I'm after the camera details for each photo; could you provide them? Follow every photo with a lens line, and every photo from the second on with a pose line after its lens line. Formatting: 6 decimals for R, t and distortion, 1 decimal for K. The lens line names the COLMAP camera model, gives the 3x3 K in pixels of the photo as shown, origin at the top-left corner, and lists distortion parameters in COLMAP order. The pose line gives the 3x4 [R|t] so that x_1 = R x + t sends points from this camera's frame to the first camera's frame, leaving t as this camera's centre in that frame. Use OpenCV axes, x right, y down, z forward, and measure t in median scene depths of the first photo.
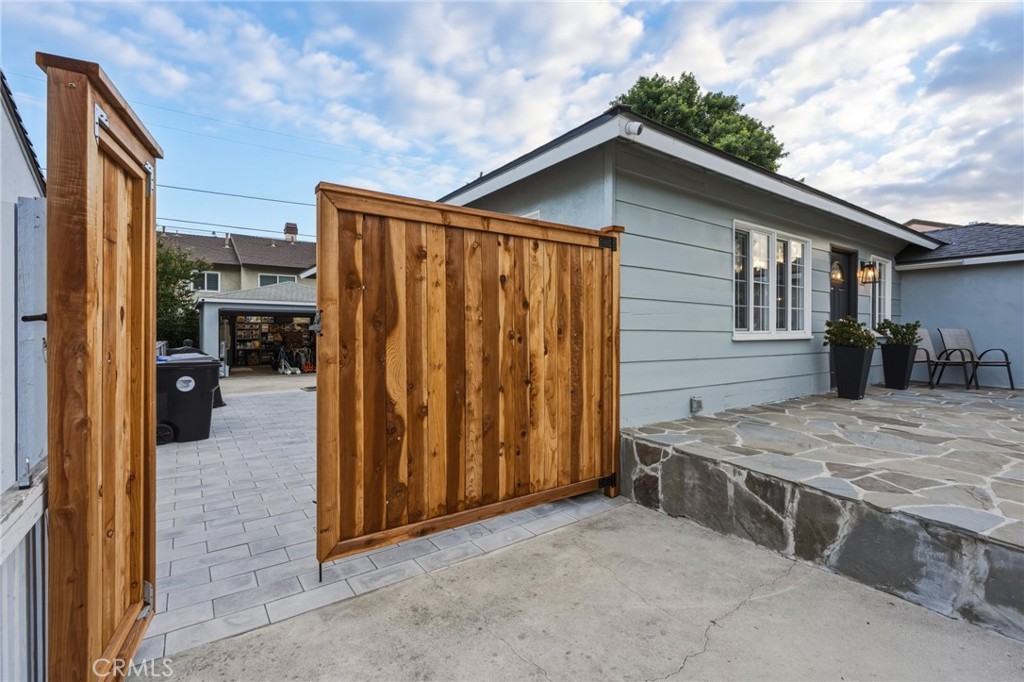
lens RADIAL K [[459.0, 0, 515.7], [0, 459.0, 330.6], [0, 0, 1]] dist [-0.002519, 0.002409]
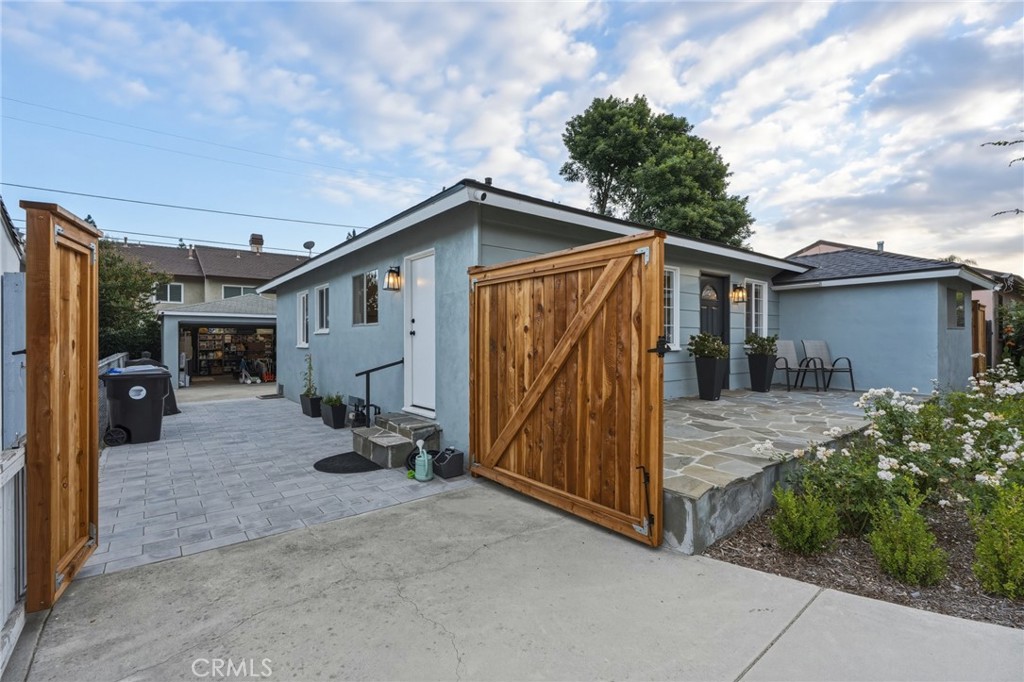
lens RADIAL K [[459.0, 0, 515.2], [0, 459.0, 337.4], [0, 0, 1]] dist [-0.002519, 0.002409]
pose [[0.998950, -0.003660, 0.045660, 0.134555], [0.003742, 0.999992, -0.001705, -0.013043], [-0.045654, 0.001874, 0.998956, -0.147417]]
